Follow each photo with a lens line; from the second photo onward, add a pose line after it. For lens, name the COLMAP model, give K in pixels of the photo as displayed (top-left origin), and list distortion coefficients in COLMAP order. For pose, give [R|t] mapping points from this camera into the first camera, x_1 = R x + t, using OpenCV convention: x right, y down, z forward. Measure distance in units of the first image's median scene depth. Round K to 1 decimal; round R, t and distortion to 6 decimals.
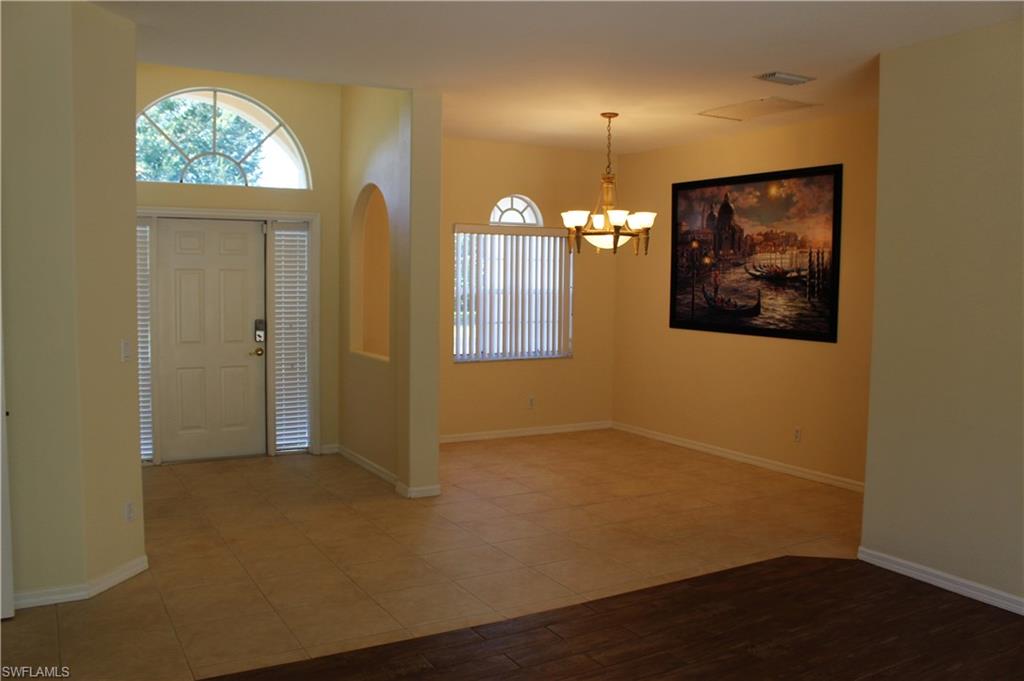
lens RADIAL K [[853.5, 0, 512.0], [0, 853.5, 340.5], [0, 0, 1]] dist [-0.150805, 0.117404]
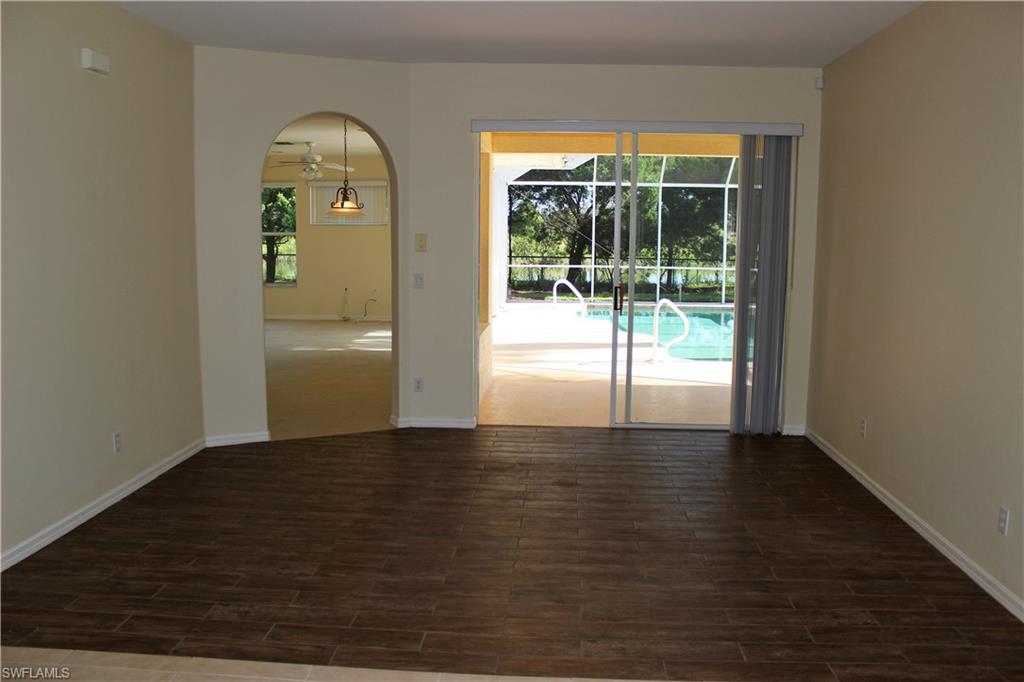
lens RADIAL K [[853.5, 0, 512.0], [0, 853.5, 341.0], [0, 0, 1]] dist [-0.150805, 0.117404]
pose [[-0.837598, -0.084971, 0.539638, -0.272638], [0.020722, 0.982176, 0.186817, -0.066485], [-0.545894, 0.167660, -0.820908, 0.940840]]
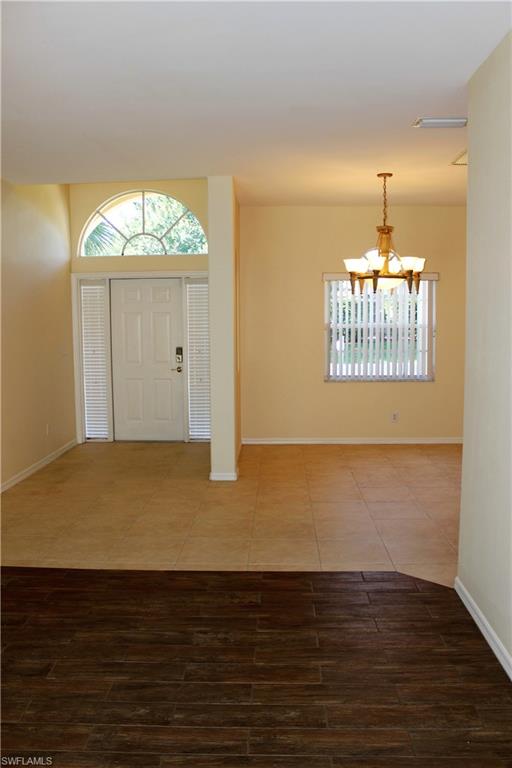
lens RADIAL K [[640.1, 0, 256.0], [0, 640.1, 384.0], [0, 0, 1]] dist [-0.150805, 0.117404]
pose [[0.850346, 0.038533, -0.524811, 0.446865], [-0.020662, 0.998991, 0.039869, -0.009433], [0.525818, -0.023059, 0.850284, 0.166621]]
